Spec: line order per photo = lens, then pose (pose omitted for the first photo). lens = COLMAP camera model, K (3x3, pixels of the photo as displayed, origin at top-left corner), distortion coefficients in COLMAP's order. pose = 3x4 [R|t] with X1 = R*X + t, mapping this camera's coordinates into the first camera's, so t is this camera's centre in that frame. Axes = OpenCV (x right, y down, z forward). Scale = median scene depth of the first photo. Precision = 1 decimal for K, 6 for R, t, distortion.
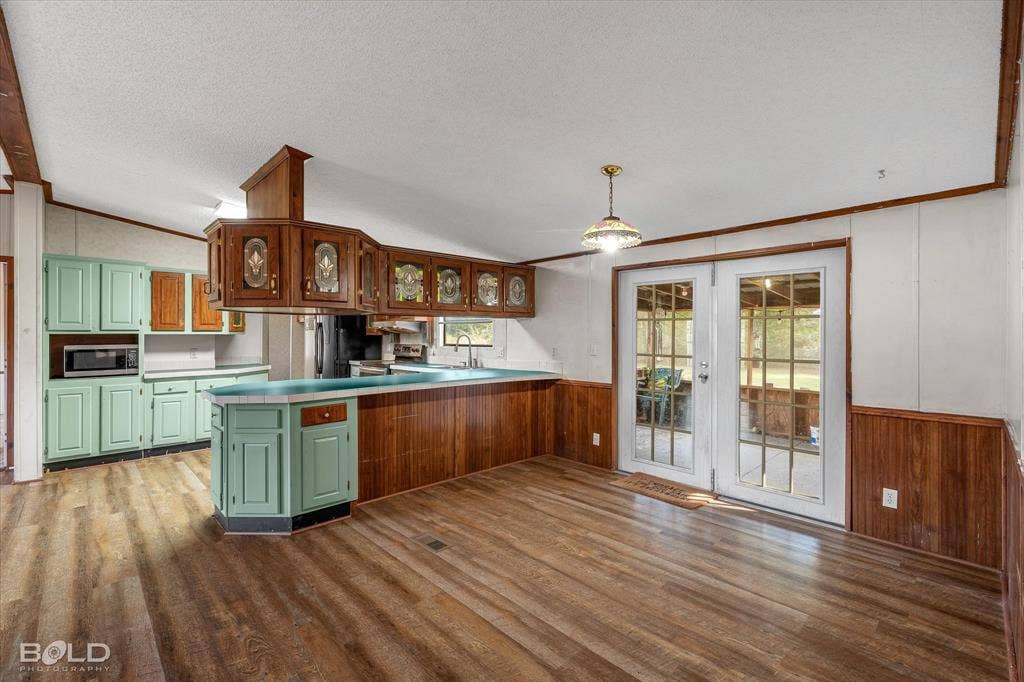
lens RADIAL K [[450.1, 0, 512.4], [0, 450.1, 333.1], [0, 0, 1]] dist [-0.008073, 0.004009]
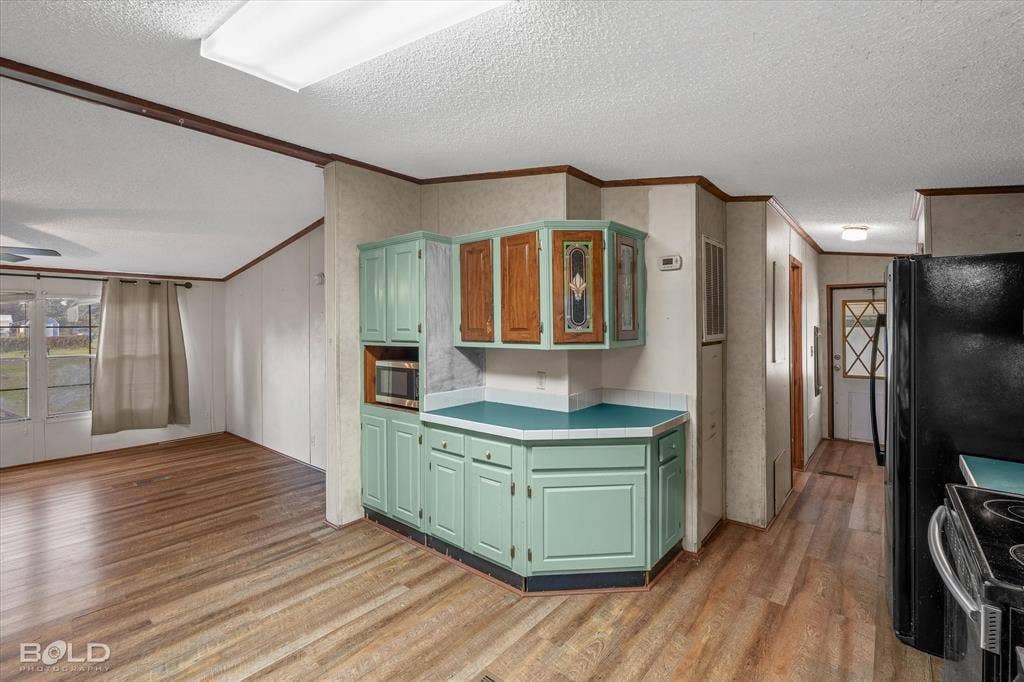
lens RADIAL K [[450.1, 0, 511.1], [0, 450.1, 326.3], [0, 0, 1]] dist [-0.008073, 0.004009]
pose [[0.111463, -0.000089, -0.993769, -0.242873], [0.007058, 0.999975, 0.000702, -0.034400], [0.993744, -0.007093, 0.111460, 1.351668]]
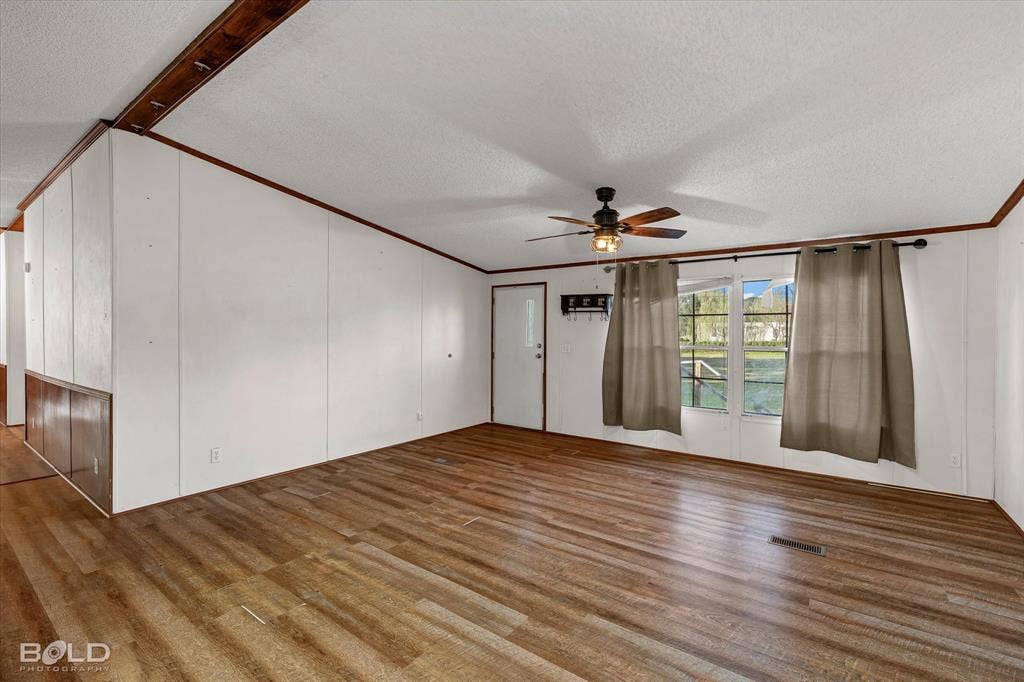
lens RADIAL K [[450.1, 0, 516.0], [0, 450.1, 337.0], [0, 0, 1]] dist [-0.008073, 0.004009]
pose [[-0.984221, 0.001743, -0.176934, -0.921809], [0.000477, 0.999974, 0.007196, 0.012133], [0.176942, 0.006998, -0.984196, 1.198456]]
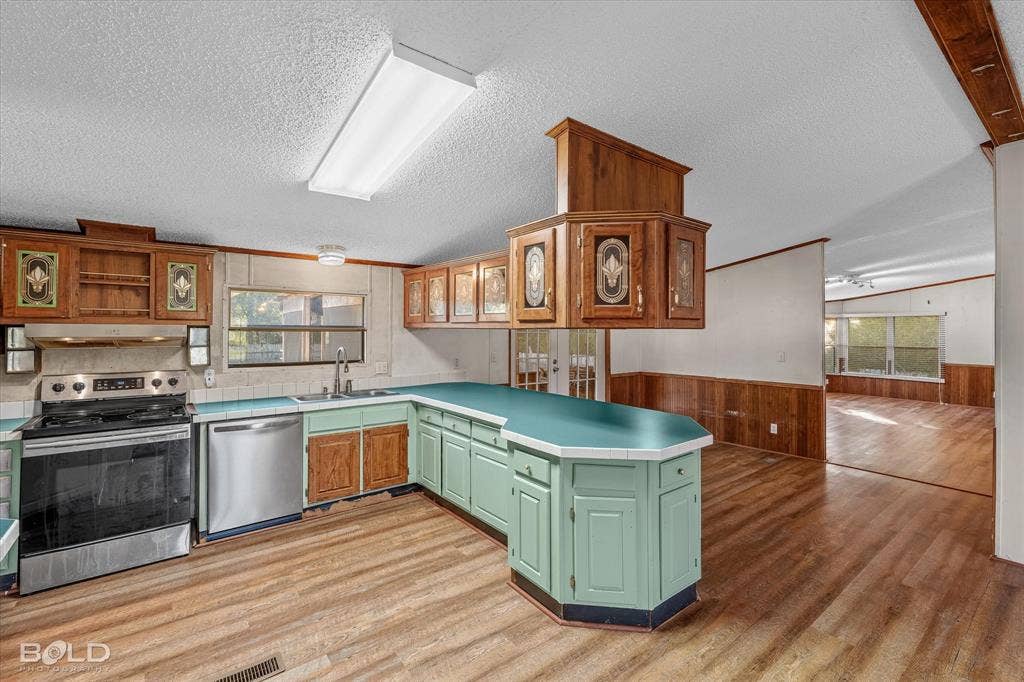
lens RADIAL K [[450.1, 0, 509.6], [0, 450.1, 332.4], [0, 0, 1]] dist [-0.008073, 0.004009]
pose [[0.110057, -0.003812, 0.993918, -1.202900], [-0.007531, 0.999961, 0.004669, -0.042047], [-0.993897, -0.007999, 0.110024, 1.005728]]
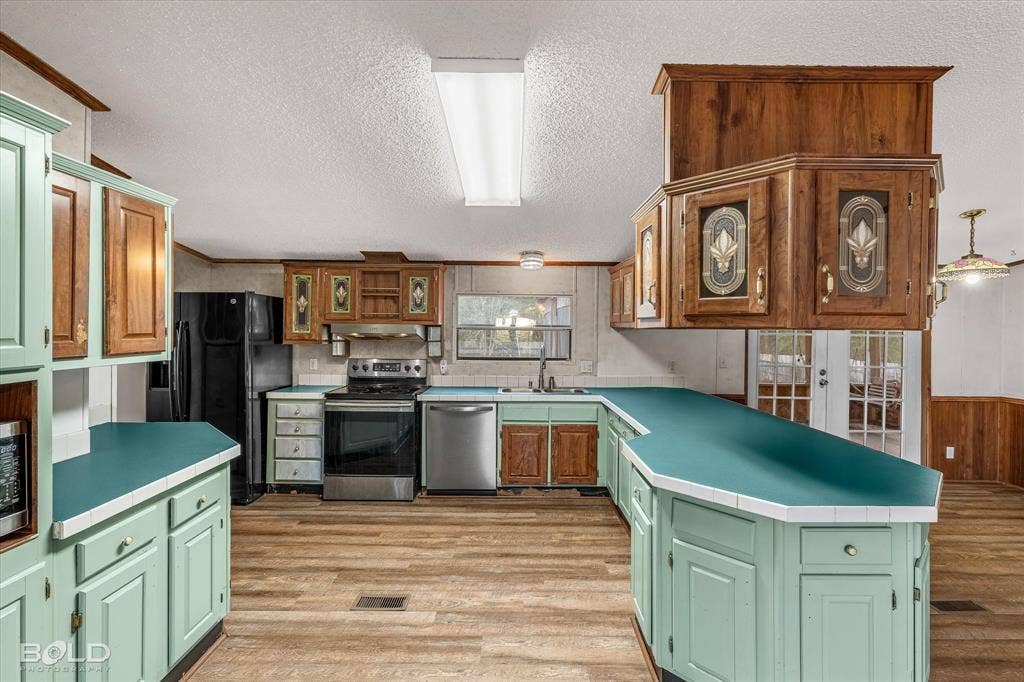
lens RADIAL K [[450.1, 0, 507.2], [0, 450.1, 334.4], [0, 0, 1]] dist [-0.008073, 0.004009]
pose [[0.700335, -0.003633, 0.713805, -1.059092], [-0.011801, 0.999791, 0.016668, -0.044609], [-0.713716, -0.020097, 0.700146, 0.776046]]
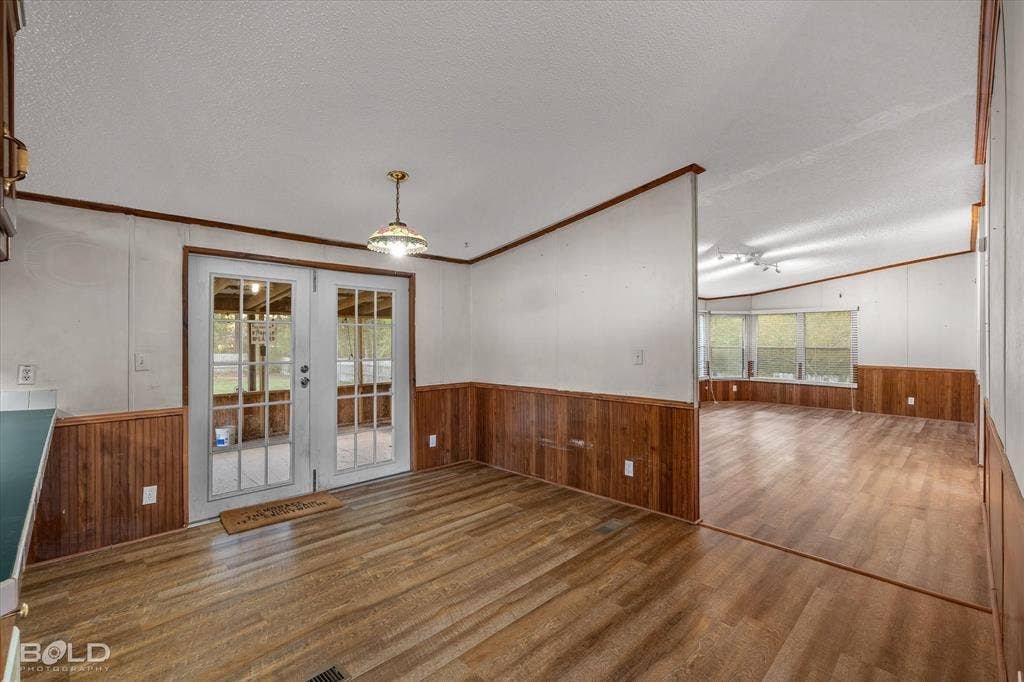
lens RADIAL K [[450.1, 0, 515.7], [0, 450.1, 340.1], [0, 0, 1]] dist [-0.008073, 0.004009]
pose [[-0.018855, -0.003709, 0.999815, -0.589587], [-0.003872, 0.999986, 0.003636, 0.000274], [-0.999815, -0.003803, -0.018869, 0.561239]]
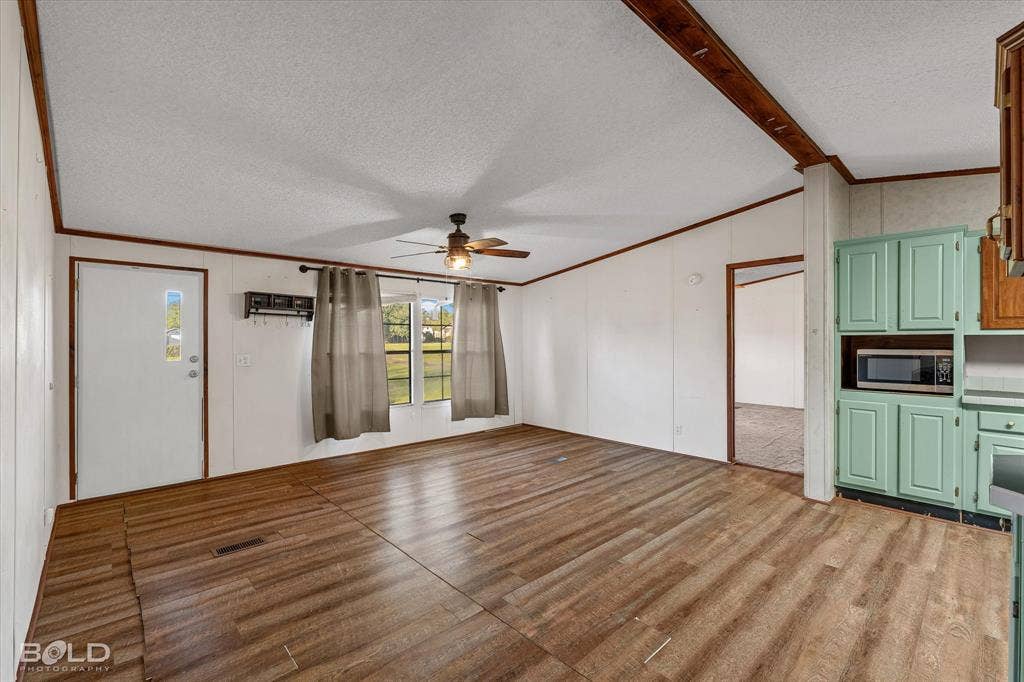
lens RADIAL K [[450.1, 0, 514.7], [0, 450.1, 339.4], [0, 0, 1]] dist [-0.008073, 0.004009]
pose [[-0.012537, 0.002989, -0.999917, -0.200307], [0.003787, 0.999989, 0.002942, 0.006081], [0.999914, -0.003750, -0.012548, 0.452495]]
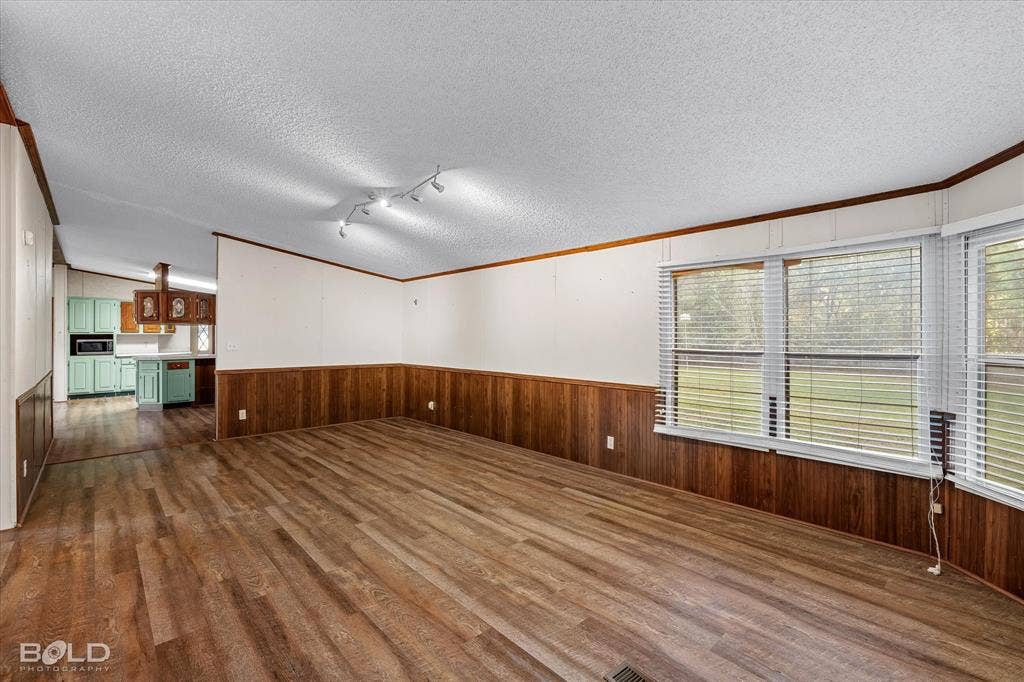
lens RADIAL K [[450.1, 0, 515.2], [0, 450.1, 335.4], [0, 0, 1]] dist [-0.008073, 0.004009]
pose [[0.999886, -0.000795, -0.015076, 1.269880], [0.000805, 0.999999, 0.000668, 0.009906], [0.015076, -0.000680, 0.999886, -1.250505]]
